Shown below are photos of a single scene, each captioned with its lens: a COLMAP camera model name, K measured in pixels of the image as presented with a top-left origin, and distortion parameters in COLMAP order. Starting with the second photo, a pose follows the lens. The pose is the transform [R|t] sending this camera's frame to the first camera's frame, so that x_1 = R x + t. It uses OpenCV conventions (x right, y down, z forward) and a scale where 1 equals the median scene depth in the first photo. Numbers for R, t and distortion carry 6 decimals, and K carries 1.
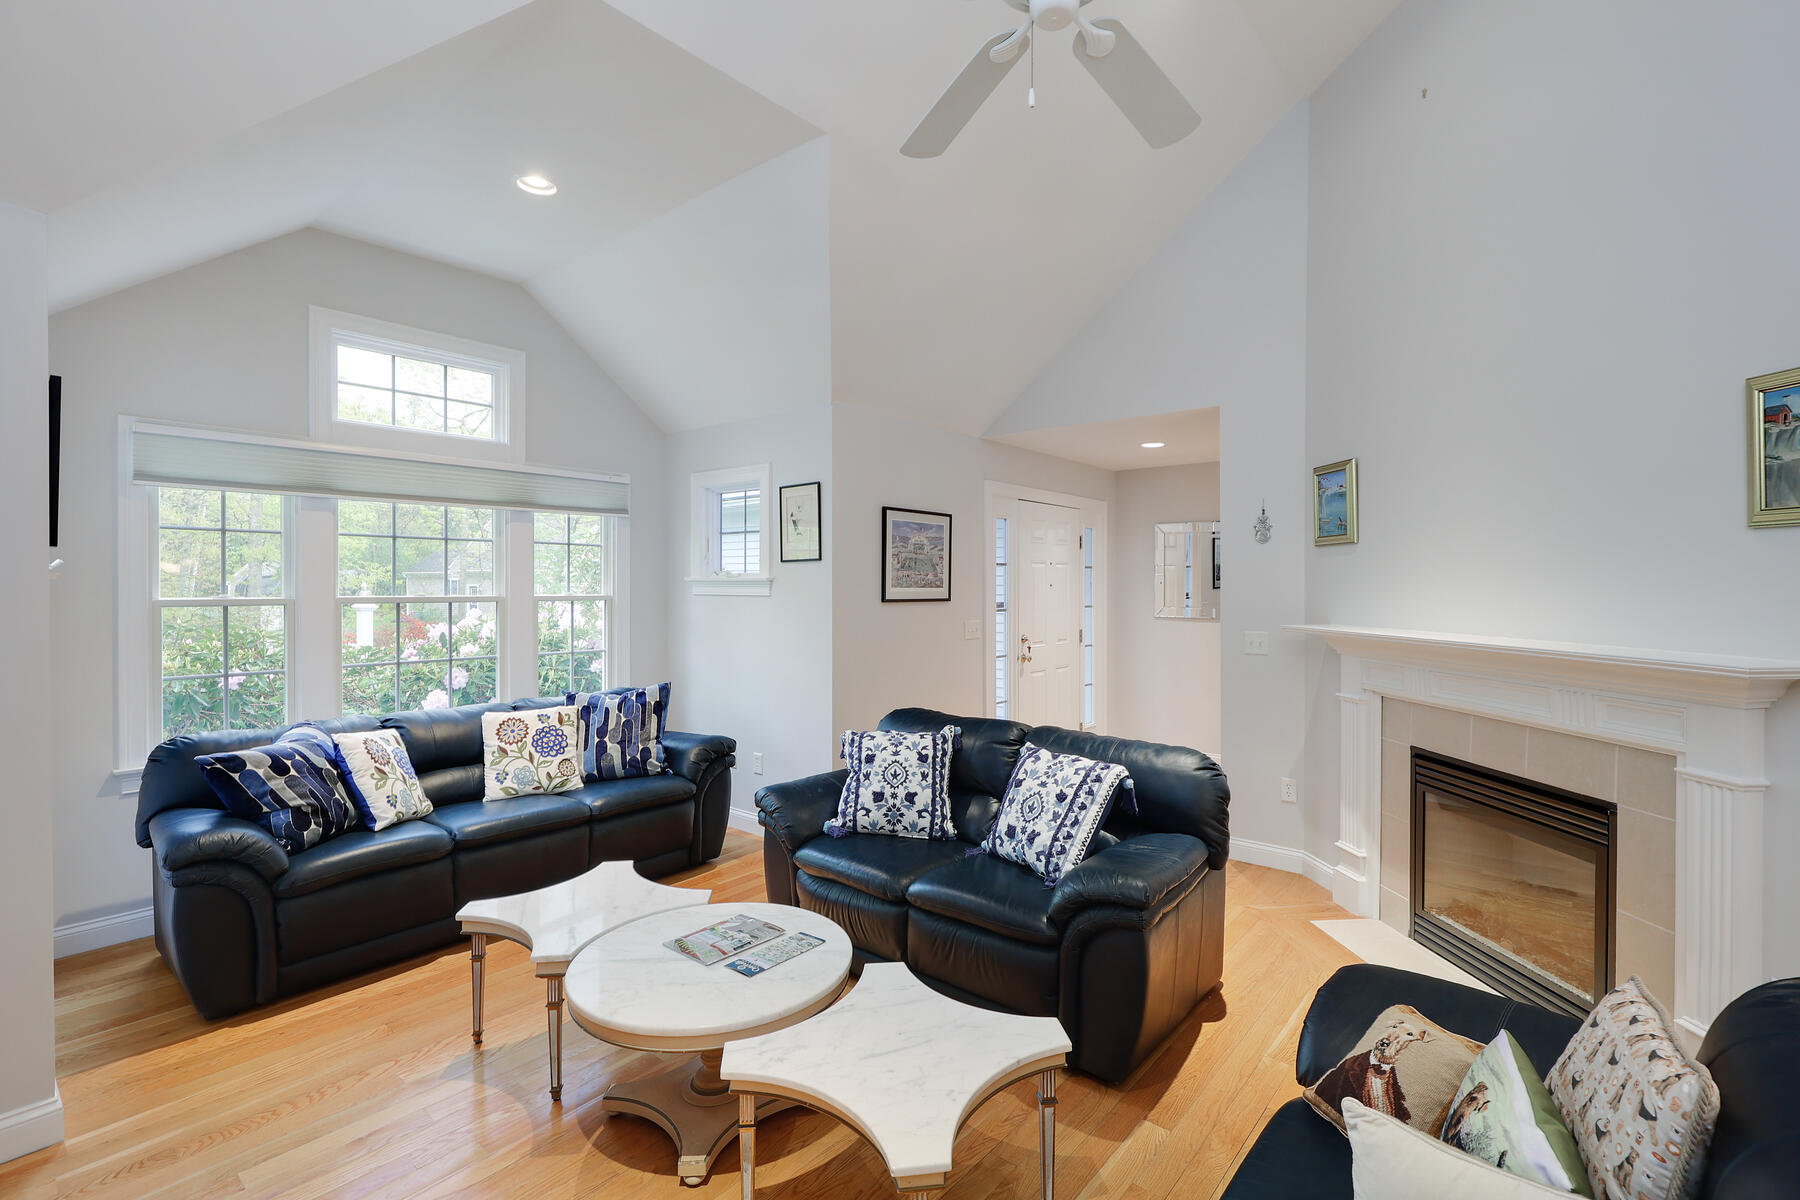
lens RADIAL K [[807.2, 0, 899.9], [0, 807.2, 589.7], [0, 0, 1]] dist [-0.000098, -0.000097]
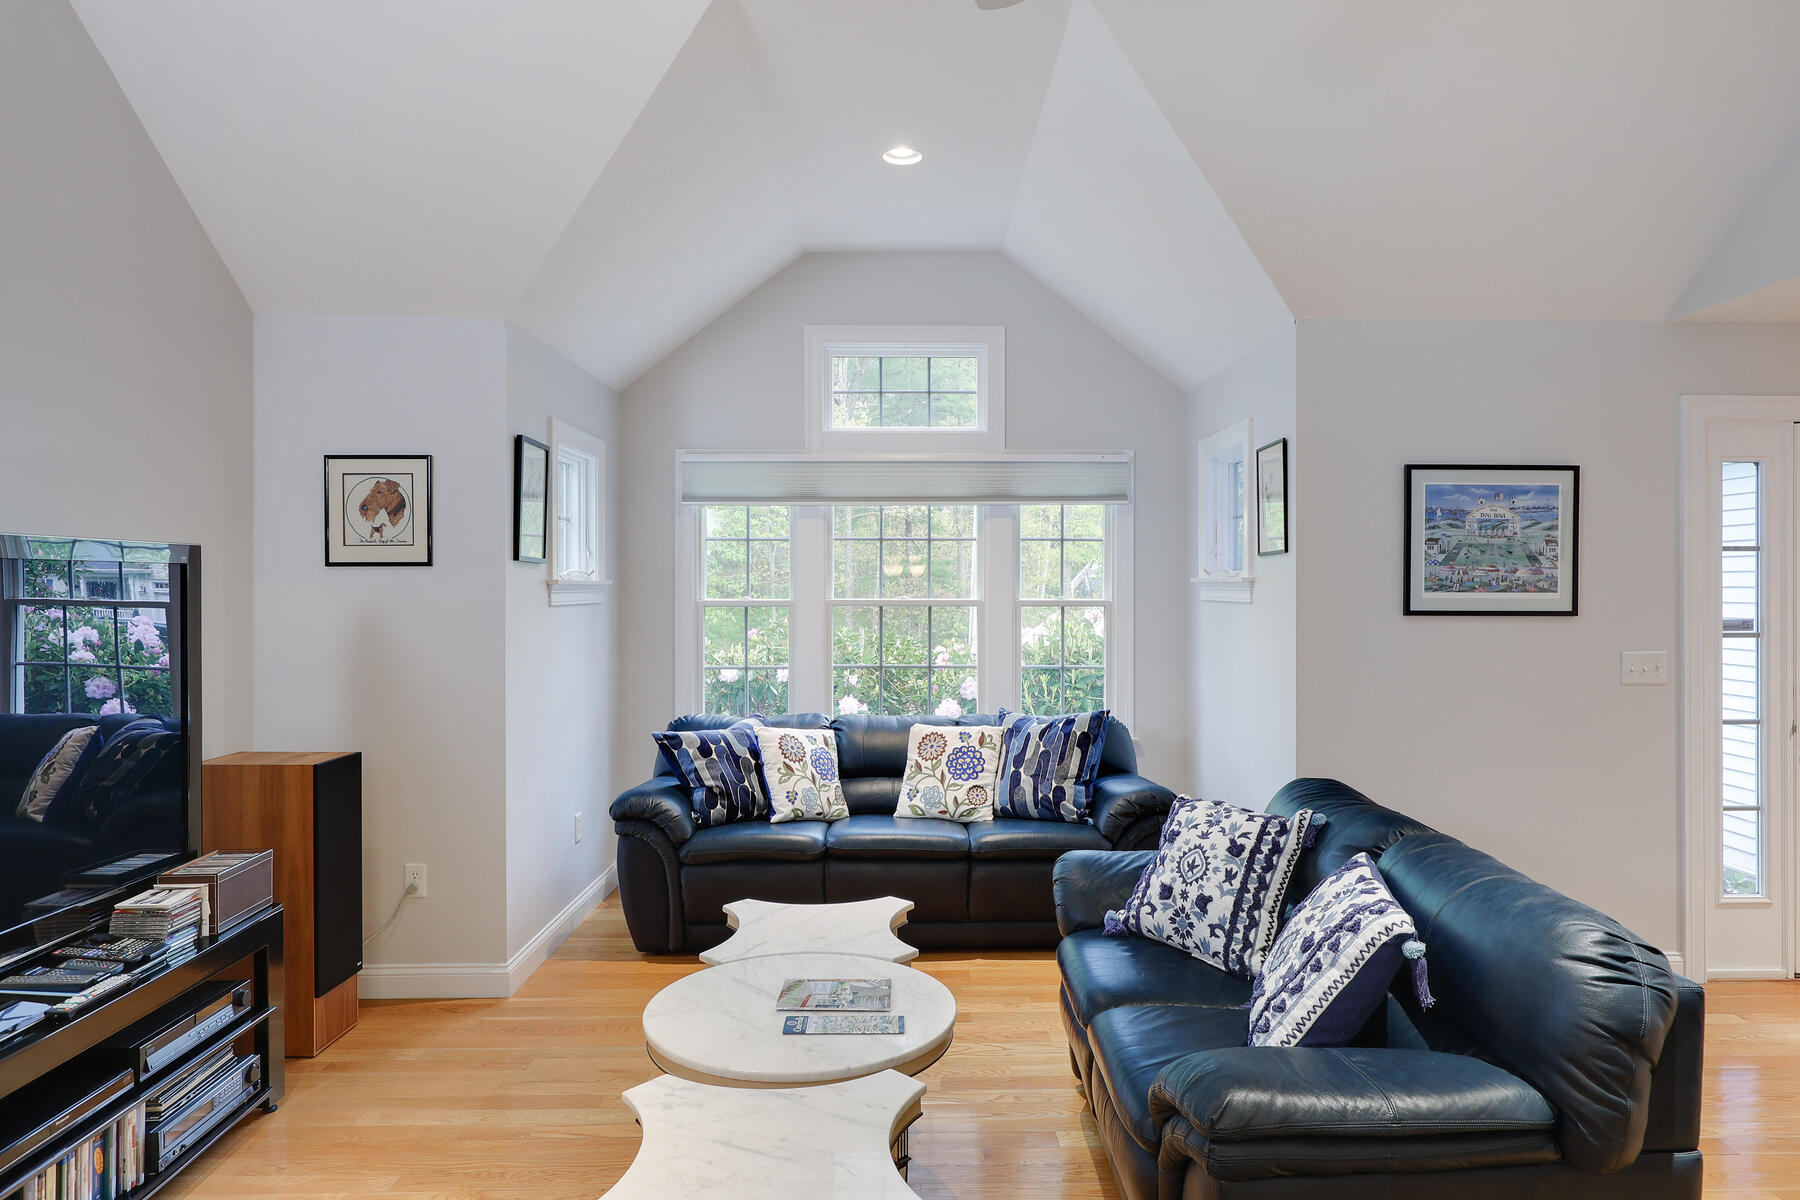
lens RADIAL K [[1078.7, 0, 938.6], [0, 1078.7, 583.7], [0, 0, 1]] dist [-0.002768, -0.001165]
pose [[0.658491, -0.002629, -0.752584, 0.468497], [-0.003079, 0.999976, -0.006187, -0.003450], [0.752583, 0.006391, 0.658467, 0.200753]]
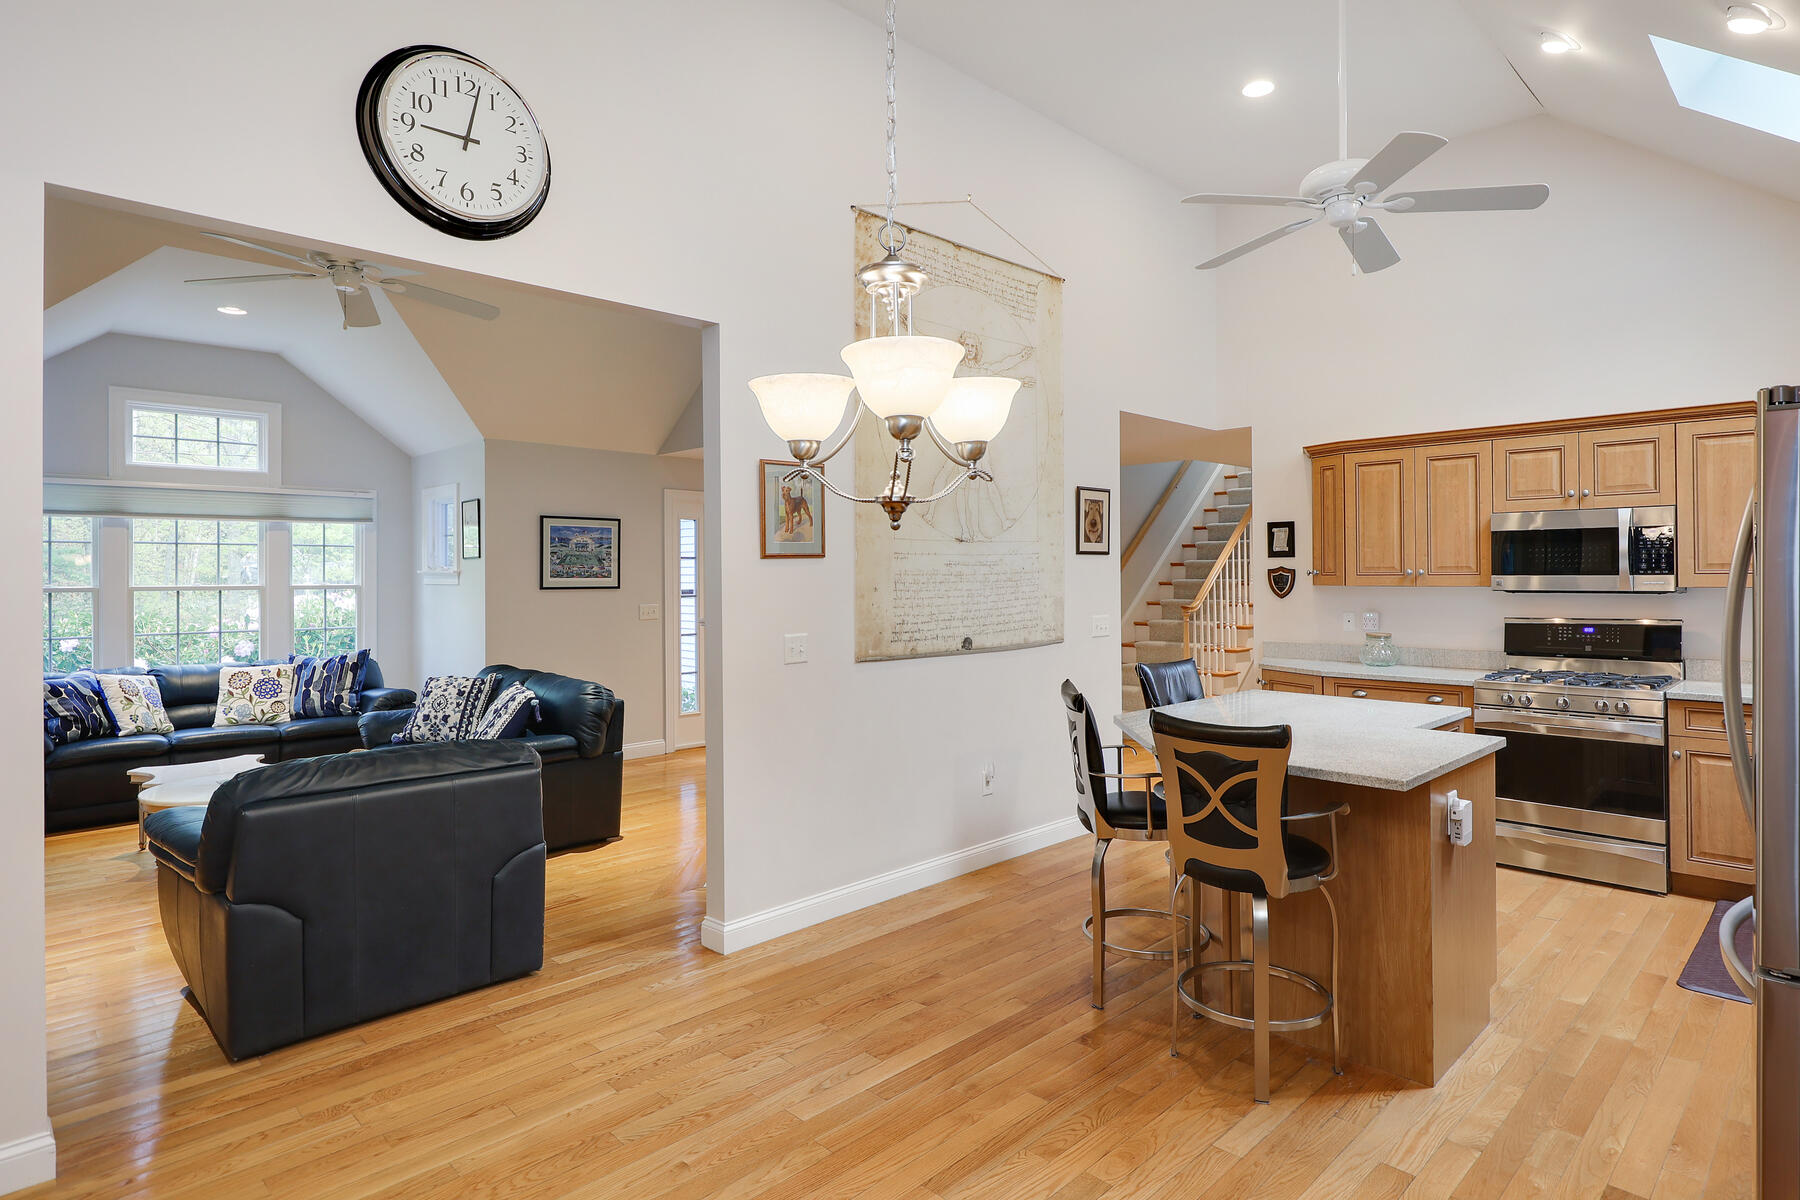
lens RADIAL K [[972.7, 0, 906.1], [0, 972.7, 572.1], [0, 0, 1]] dist [0.004489, 0.000712]
pose [[0.994282, -0.005194, -0.106658, 0.904527], [0.004508, 0.999968, -0.006664, 0.001175], [0.106689, 0.006145, 0.994273, -0.607481]]
